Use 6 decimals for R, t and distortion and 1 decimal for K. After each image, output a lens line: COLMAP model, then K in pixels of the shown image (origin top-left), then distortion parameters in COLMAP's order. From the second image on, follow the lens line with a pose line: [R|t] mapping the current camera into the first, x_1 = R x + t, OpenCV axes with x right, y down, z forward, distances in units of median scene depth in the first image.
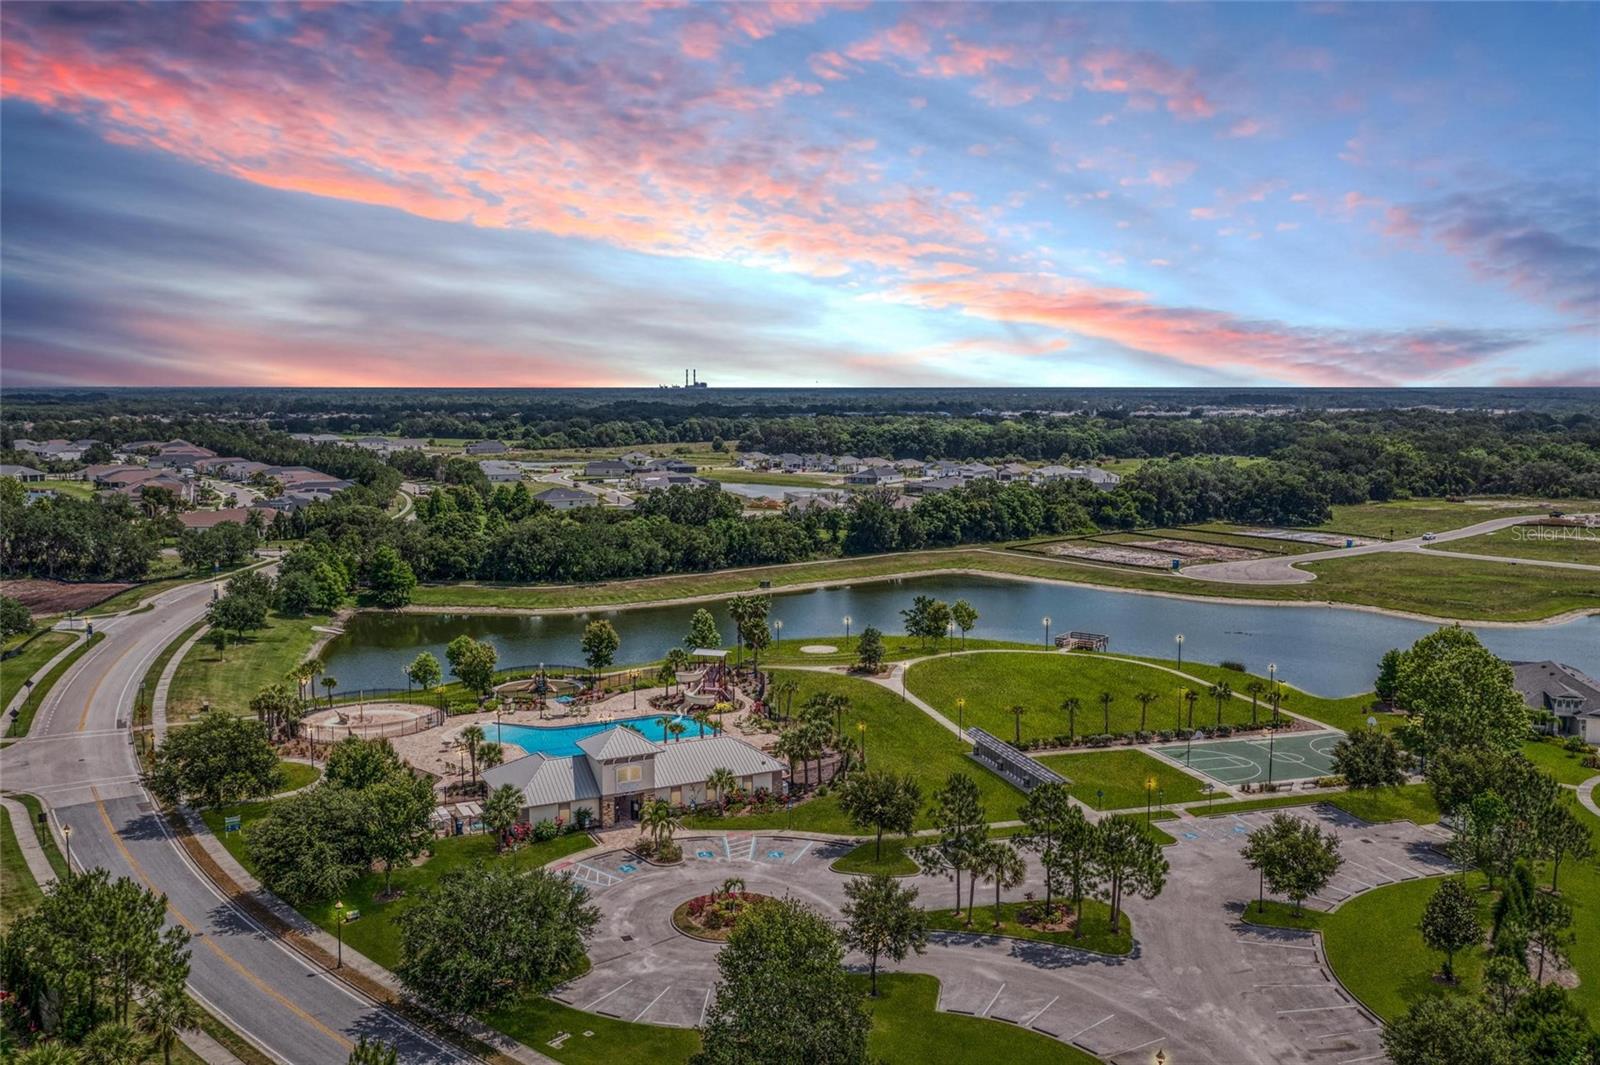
lens RADIAL K [[1292.8, 0, 797.8], [0, 1292.8, 532.0], [0, 0, 1]] dist [-0.011195, 0.008061]
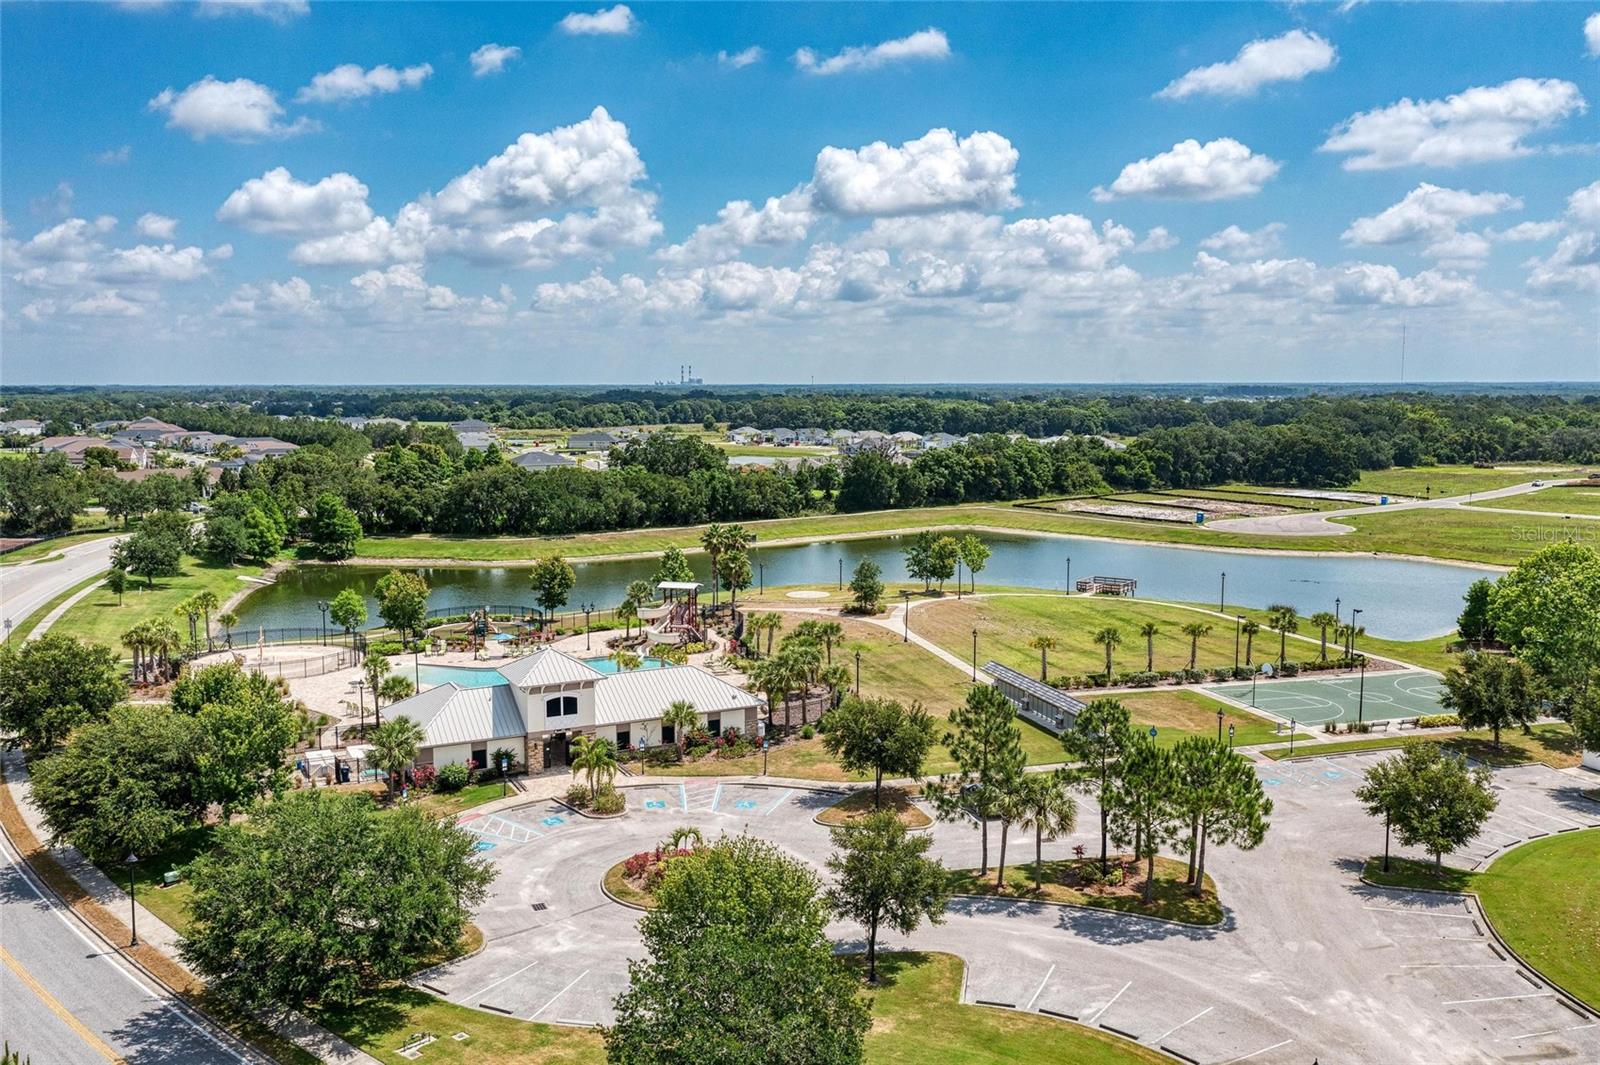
lens RADIAL K [[1292.8, 0, 801.7], [0, 1292.8, 533.2], [0, 0, 1]] dist [-0.011195, 0.008061]
pose [[0.999981, -0.000990, 0.006092, 0.009374], [0.000974, 0.999996, 0.002705, 0.064978], [-0.006095, -0.002699, 0.999978, 0.170926]]
